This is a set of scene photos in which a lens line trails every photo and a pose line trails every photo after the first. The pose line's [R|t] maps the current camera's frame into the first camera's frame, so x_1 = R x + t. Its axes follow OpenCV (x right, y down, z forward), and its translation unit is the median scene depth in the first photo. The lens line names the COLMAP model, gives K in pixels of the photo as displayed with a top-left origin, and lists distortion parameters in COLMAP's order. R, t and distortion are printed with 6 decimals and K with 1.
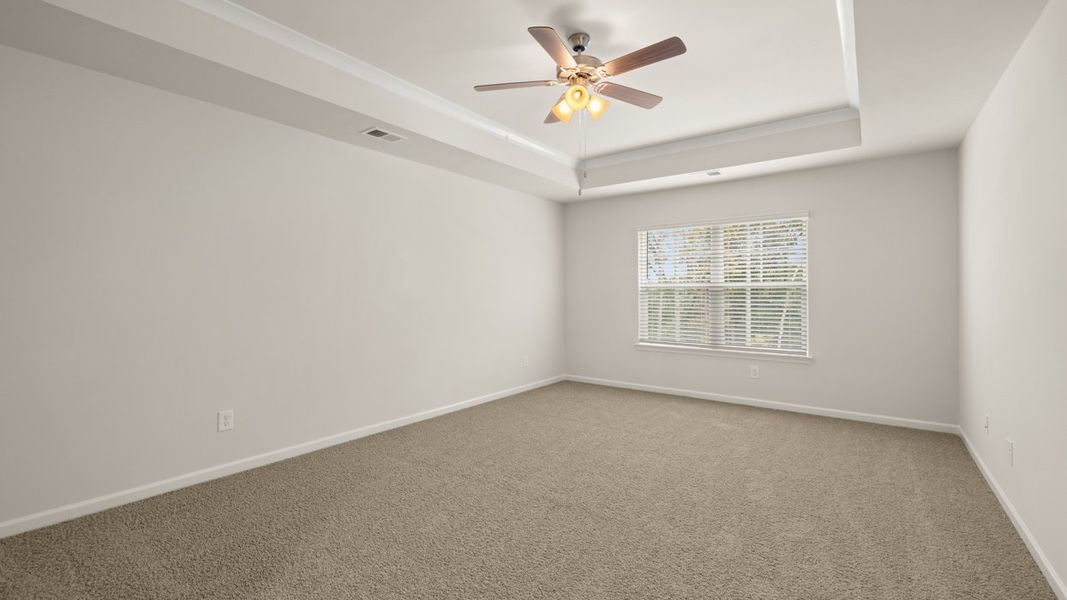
lens RADIAL K [[445.6, 0, 526.7], [0, 445.6, 293.9], [0, 0, 1]] dist [-0.016917, -0.000088]
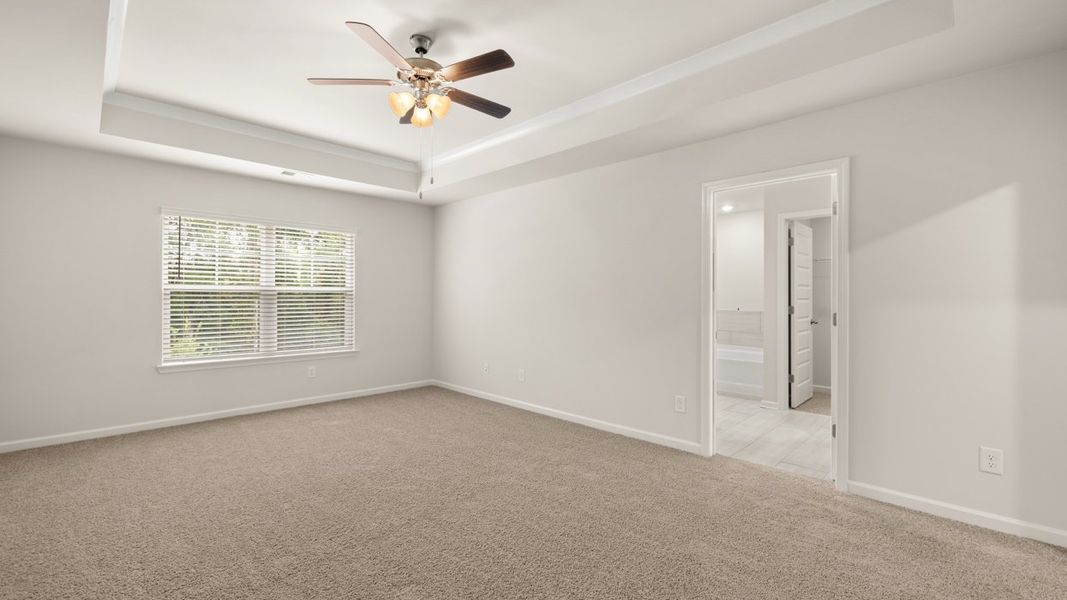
lens RADIAL K [[445.6, 0, 528.5], [0, 445.6, 297.8], [0, 0, 1]] dist [-0.016917, -0.000088]
pose [[0.126634, 0.000513, 0.991949, -0.467507], [0.000266, 1.000000, -0.000551, 0.000768], [-0.991950, 0.000333, 0.126634, 0.356441]]
